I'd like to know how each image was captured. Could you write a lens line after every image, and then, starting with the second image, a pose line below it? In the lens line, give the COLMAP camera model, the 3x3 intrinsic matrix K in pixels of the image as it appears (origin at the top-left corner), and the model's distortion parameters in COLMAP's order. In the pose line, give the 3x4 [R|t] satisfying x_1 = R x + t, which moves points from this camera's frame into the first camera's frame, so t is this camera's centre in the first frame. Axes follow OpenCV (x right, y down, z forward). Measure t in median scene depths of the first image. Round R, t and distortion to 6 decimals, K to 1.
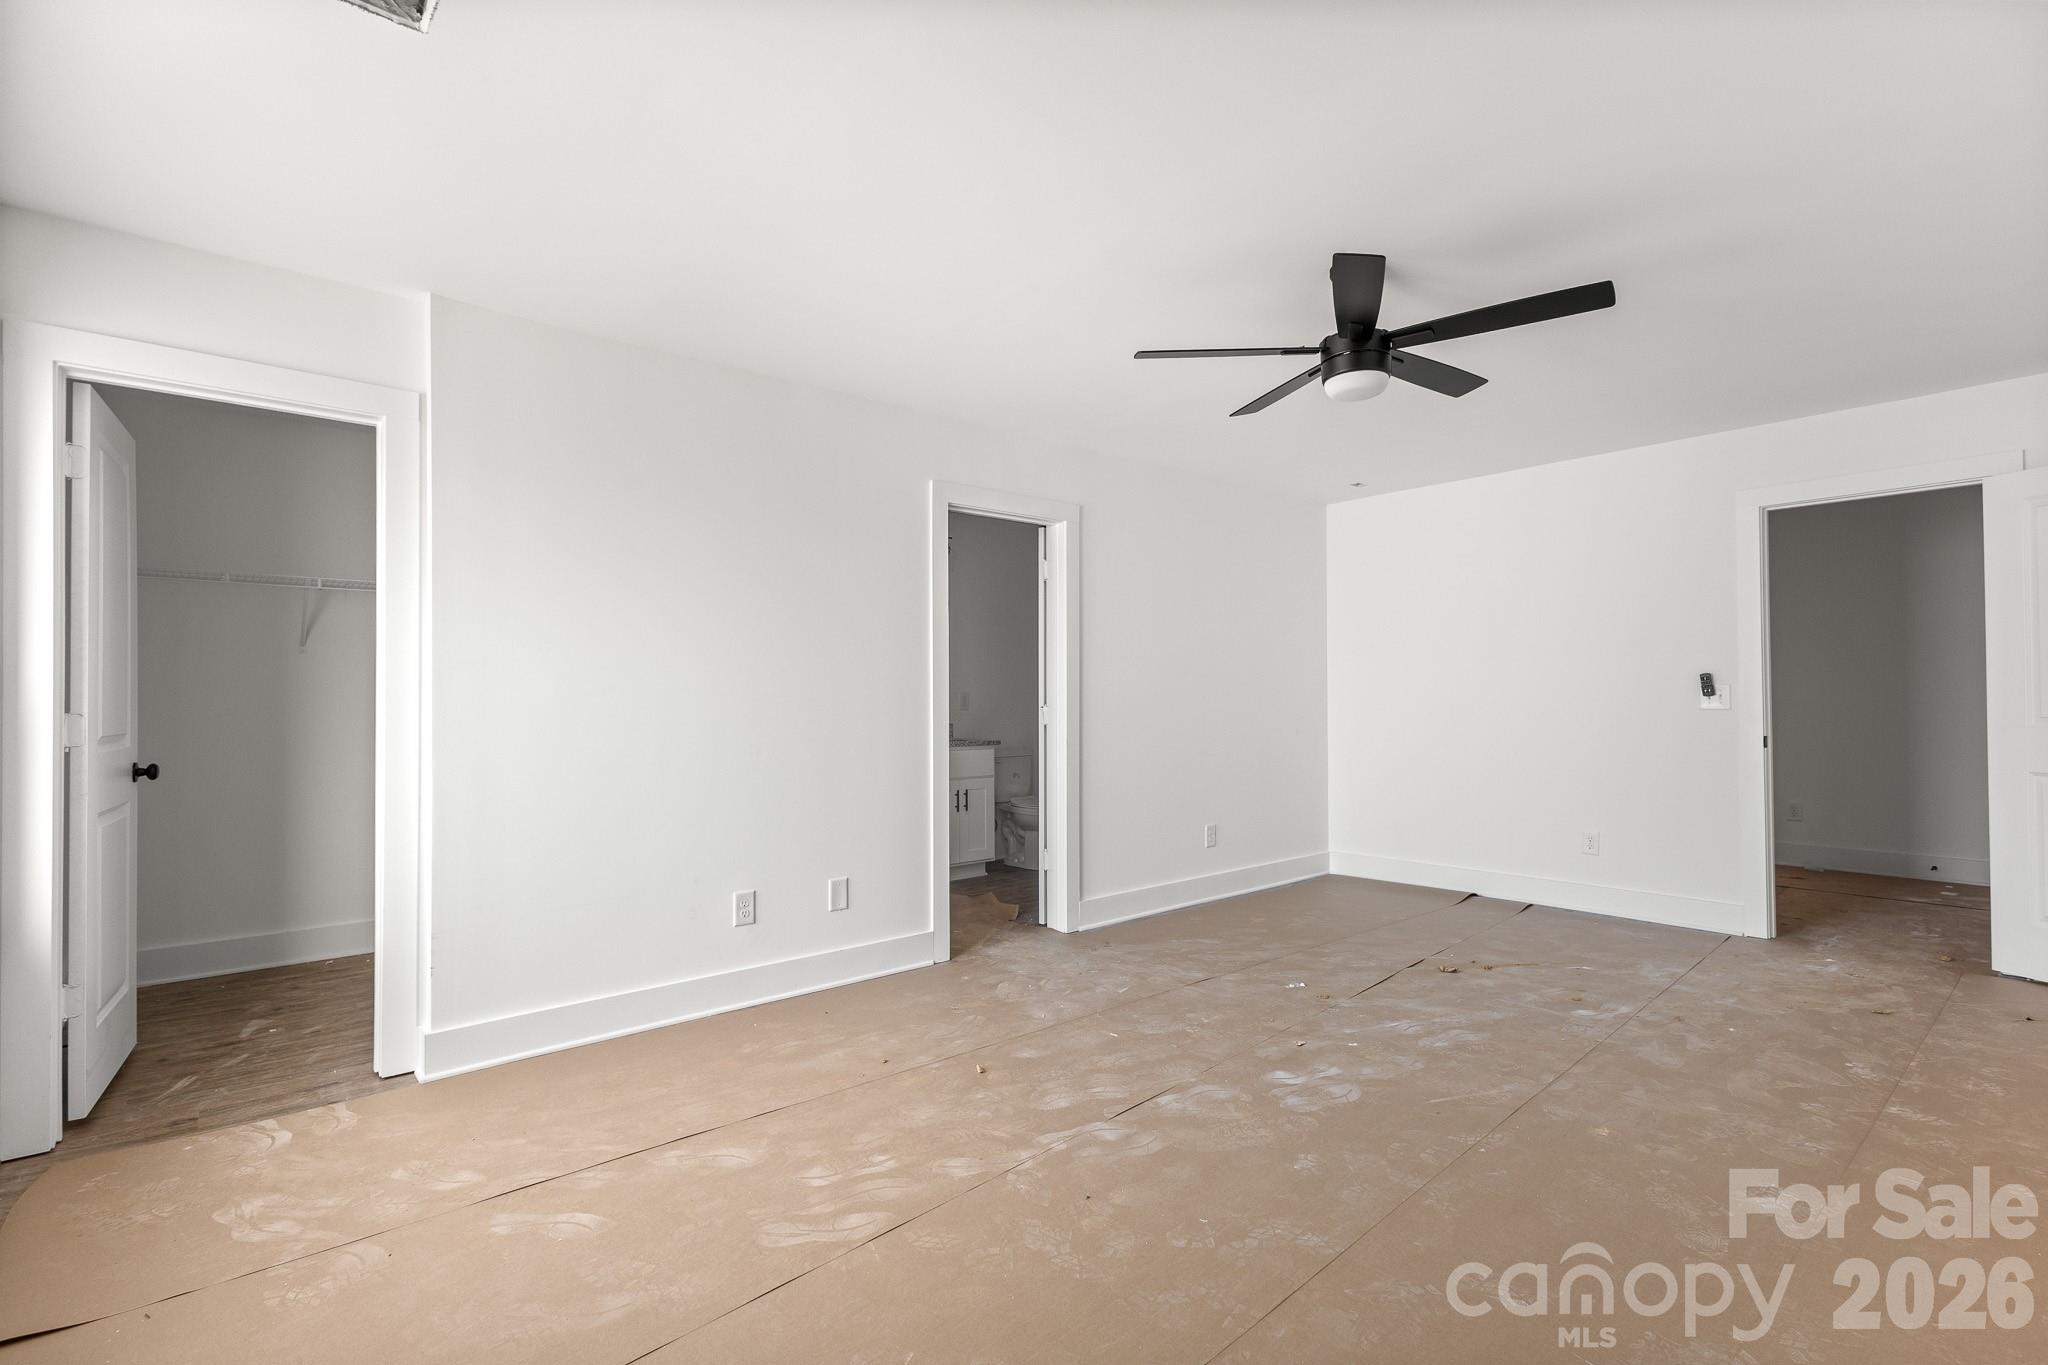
lens RADIAL K [[957.6, 0, 1020.2], [0, 957.6, 702.5], [0, 0, 1]] dist [0.001981, 0.000297]
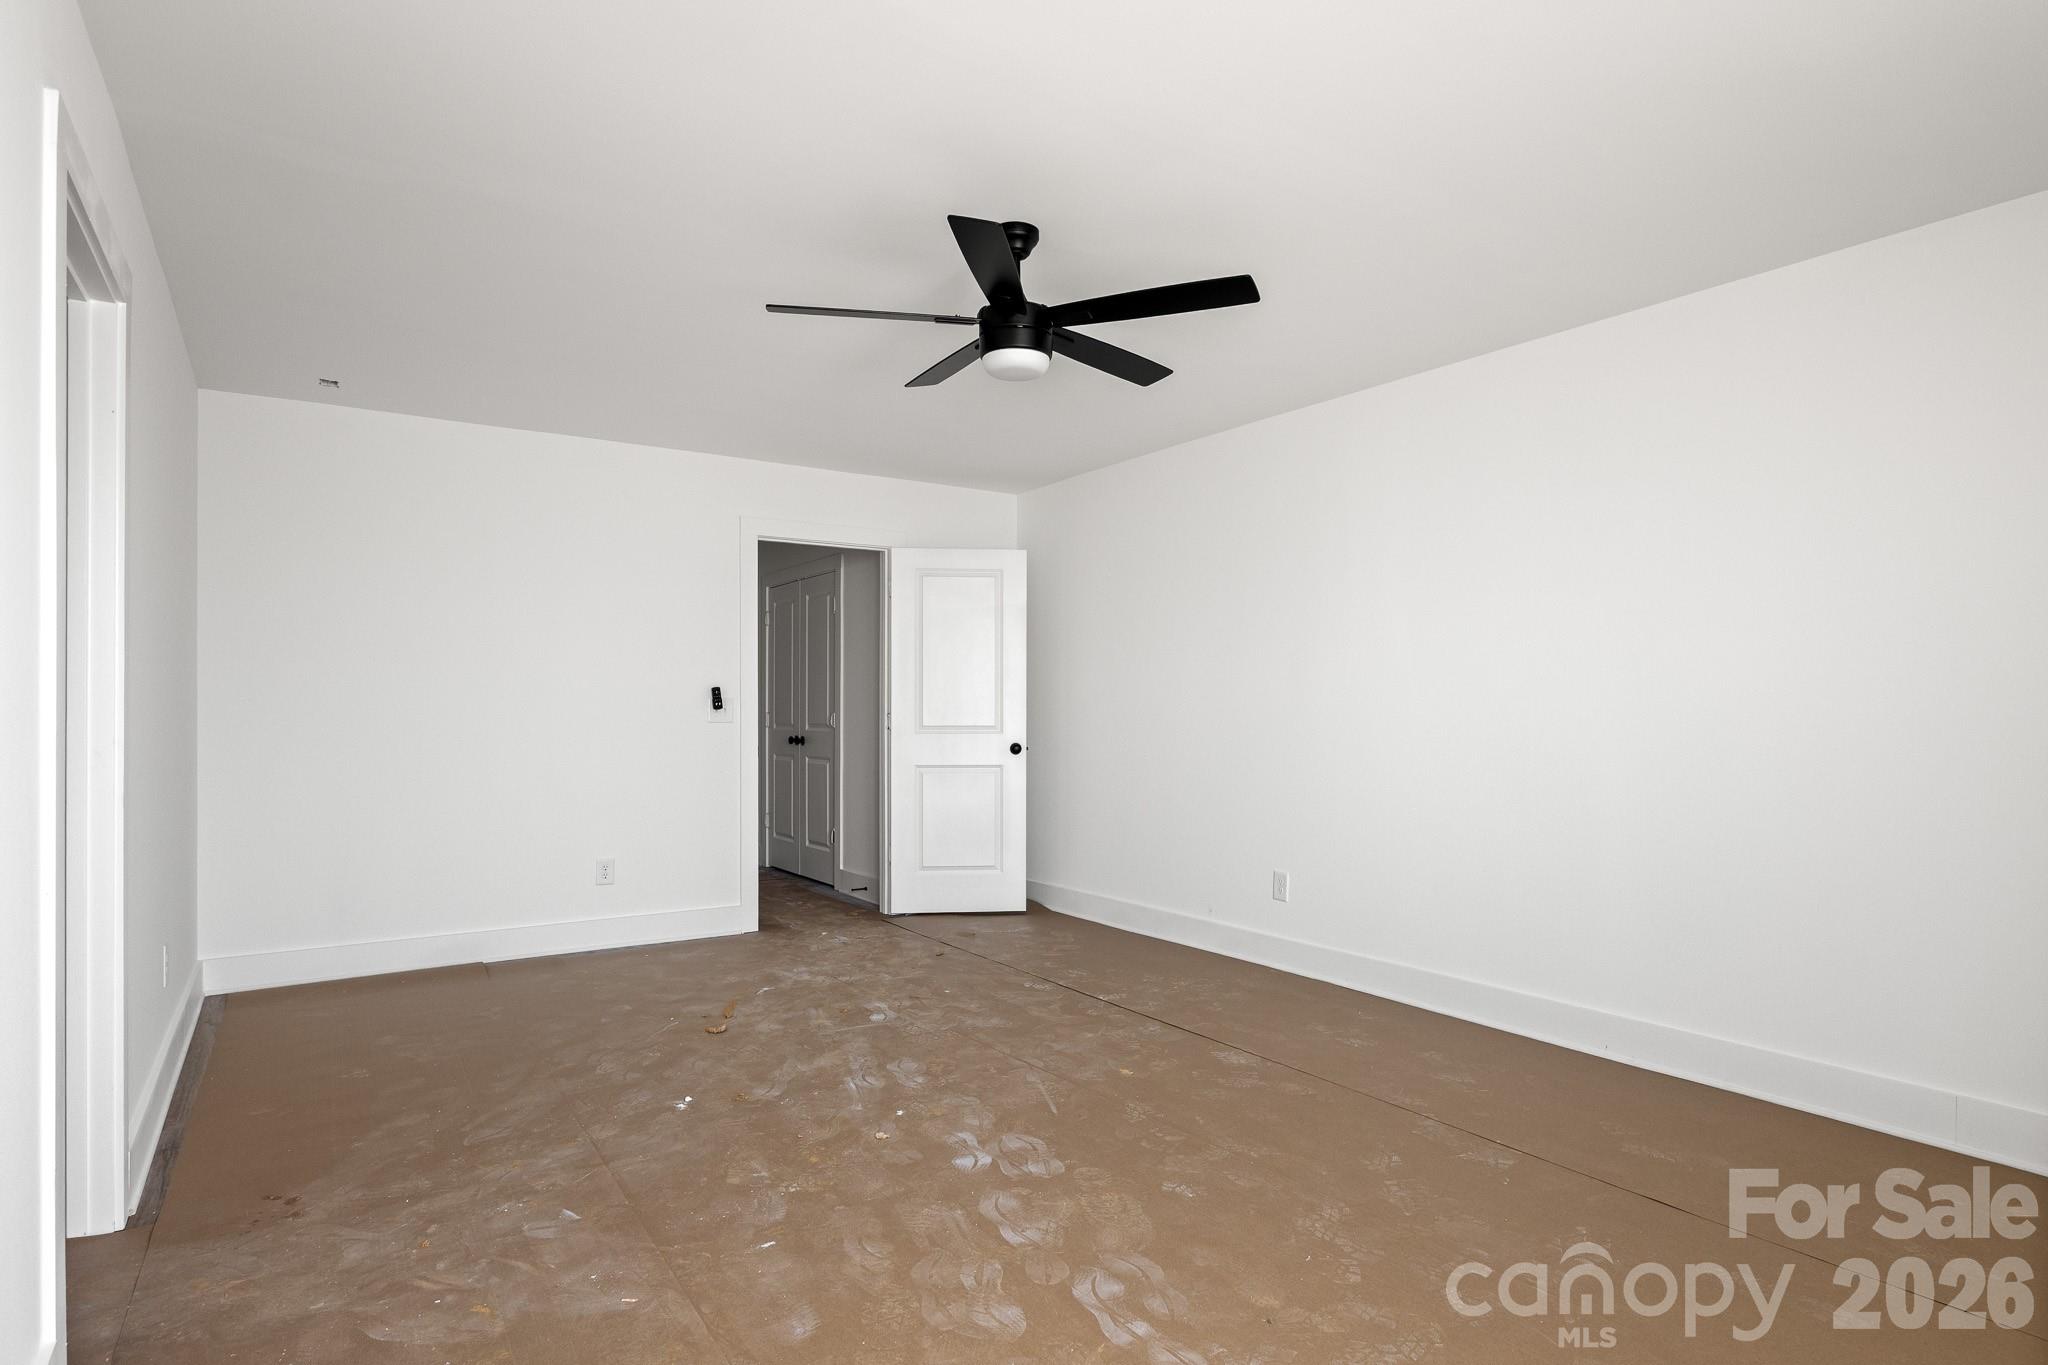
lens RADIAL K [[1112.8, 0, 1017.3], [0, 1112.8, 699.1], [0, 0, 1]] dist [0.001273, 0.001835]
pose [[0.127956, 0.009888, 0.991731, -0.611640], [0.011477, 0.999869, -0.011450, -0.000551], [-0.991713, 0.012847, 0.127825, 0.741925]]
